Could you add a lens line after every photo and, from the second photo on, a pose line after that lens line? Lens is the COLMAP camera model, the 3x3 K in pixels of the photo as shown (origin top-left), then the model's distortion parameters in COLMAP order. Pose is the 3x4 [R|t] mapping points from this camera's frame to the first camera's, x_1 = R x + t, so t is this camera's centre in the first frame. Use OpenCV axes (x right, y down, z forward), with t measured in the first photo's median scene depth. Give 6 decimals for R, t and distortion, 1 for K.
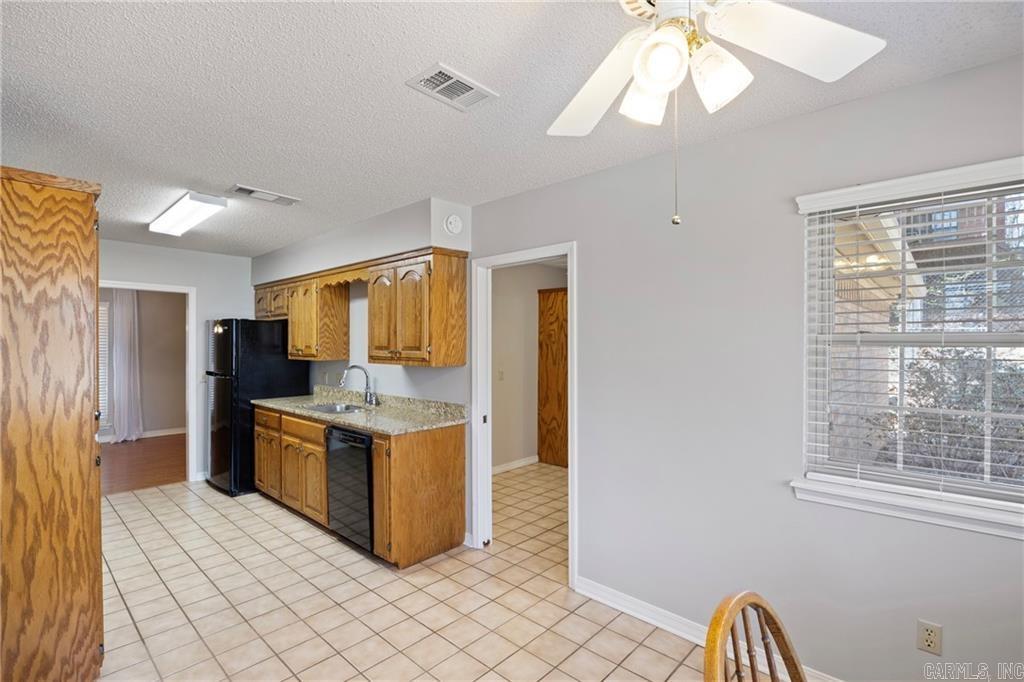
lens RADIAL K [[470.5, 0, 519.7], [0, 470.5, 345.5], [0, 0, 1]] dist [-0.010032, 0.000568]
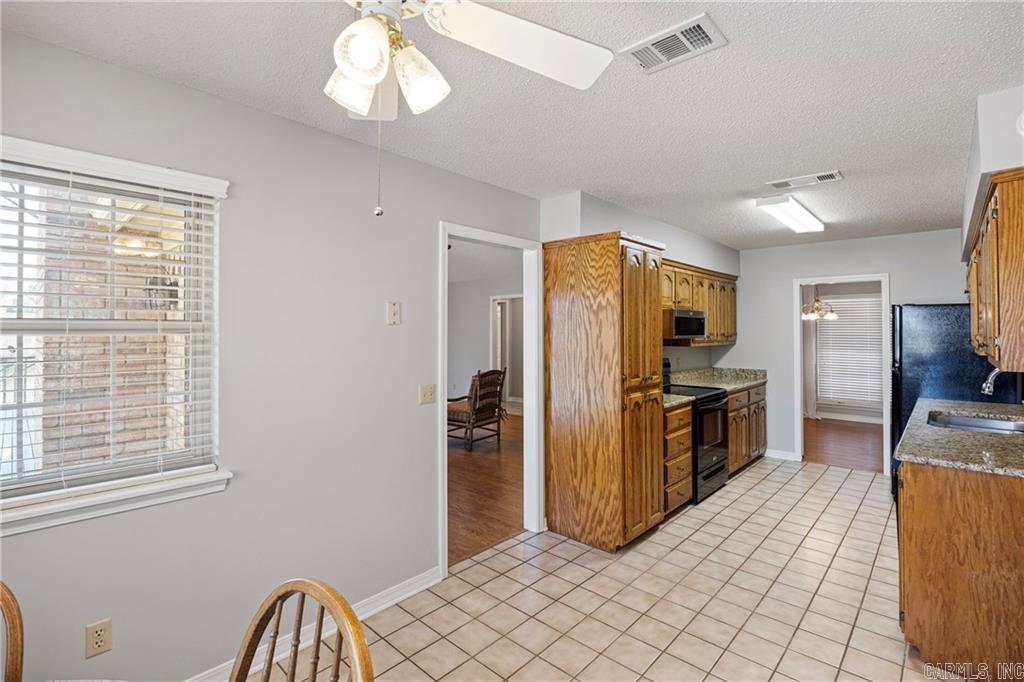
lens RADIAL K [[470.5, 0, 522.9], [0, 470.5, 326.7], [0, 0, 1]] dist [-0.010032, 0.000568]
pose [[0.017705, -0.008383, -0.999808, 0.695046], [-0.004874, 0.999952, -0.008471, -0.007158], [0.999831, 0.005023, 0.017663, 0.659046]]
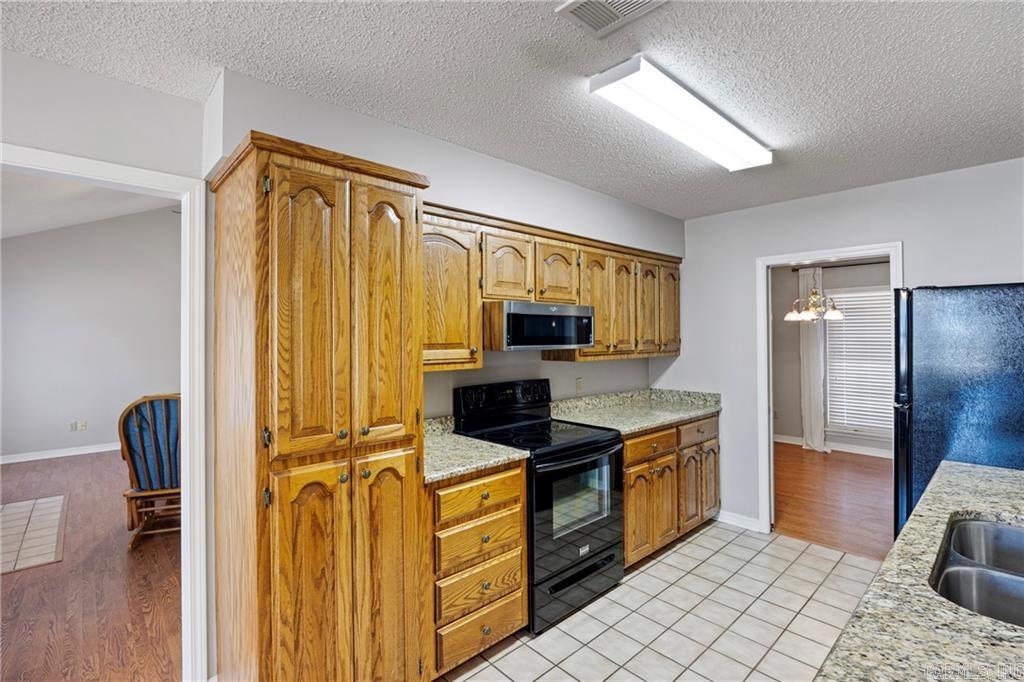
lens RADIAL K [[470.5, 0, 521.5], [0, 470.5, 334.5], [0, 0, 1]] dist [-0.010032, 0.000568]
pose [[-0.058534, -0.003440, -0.998280, -0.216270], [0.000837, 0.999994, -0.003495, -0.013769], [0.998285, -0.001041, -0.058530, 1.553016]]
